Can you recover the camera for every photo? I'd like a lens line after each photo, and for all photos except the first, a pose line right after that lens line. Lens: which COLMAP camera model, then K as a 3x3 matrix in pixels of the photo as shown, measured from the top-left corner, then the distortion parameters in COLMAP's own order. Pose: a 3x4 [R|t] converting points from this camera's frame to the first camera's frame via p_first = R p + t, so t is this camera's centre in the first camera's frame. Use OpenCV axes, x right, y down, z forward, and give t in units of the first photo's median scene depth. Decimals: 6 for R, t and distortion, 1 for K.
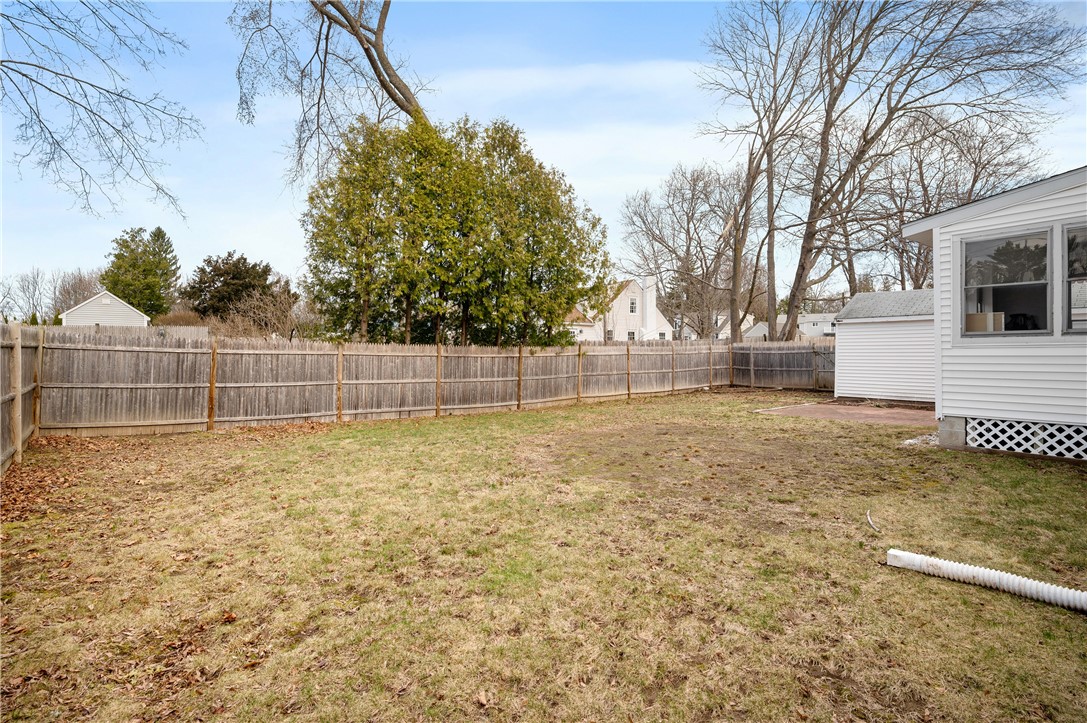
lens RADIAL K [[514.7, 0, 543.5], [0, 514.7, 361.5], [0, 0, 1]] dist [-0.001473, -0.000176]
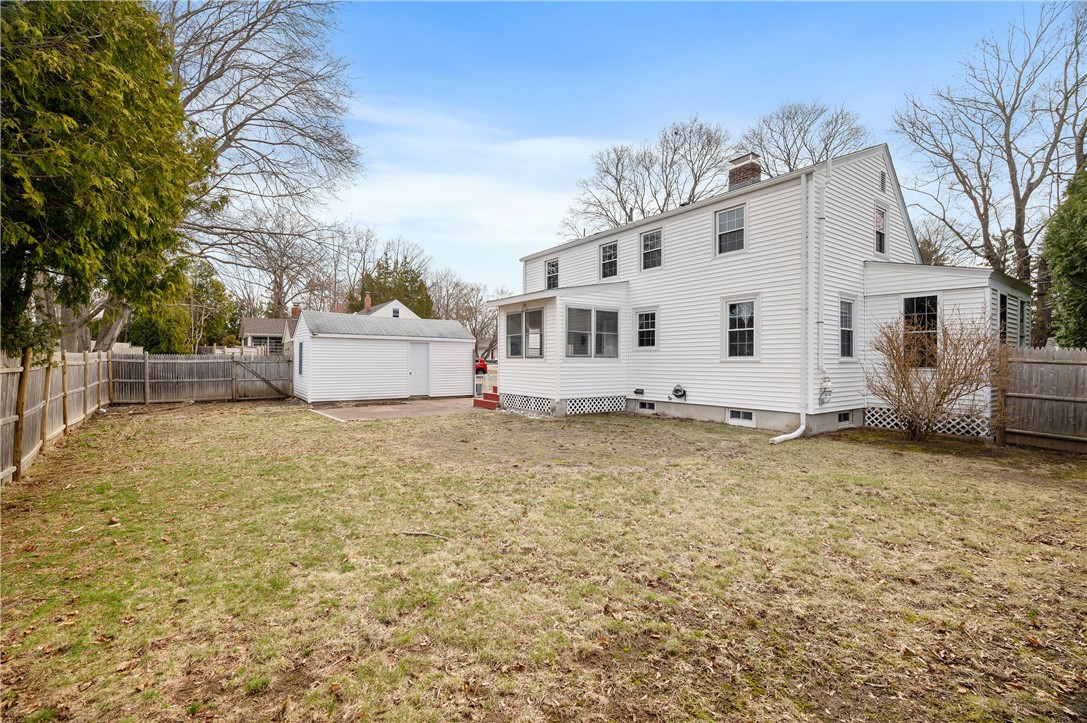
lens RADIAL K [[496.2, 0, 539.2], [0, 496.2, 363.3], [0, 0, 1]] dist [0.002540, 0.000242]
pose [[0.078900, -0.003772, 0.996875, -0.464578], [0.010689, 0.999939, 0.002937, -0.014302], [-0.996825, 0.010424, 0.078936, 0.428914]]
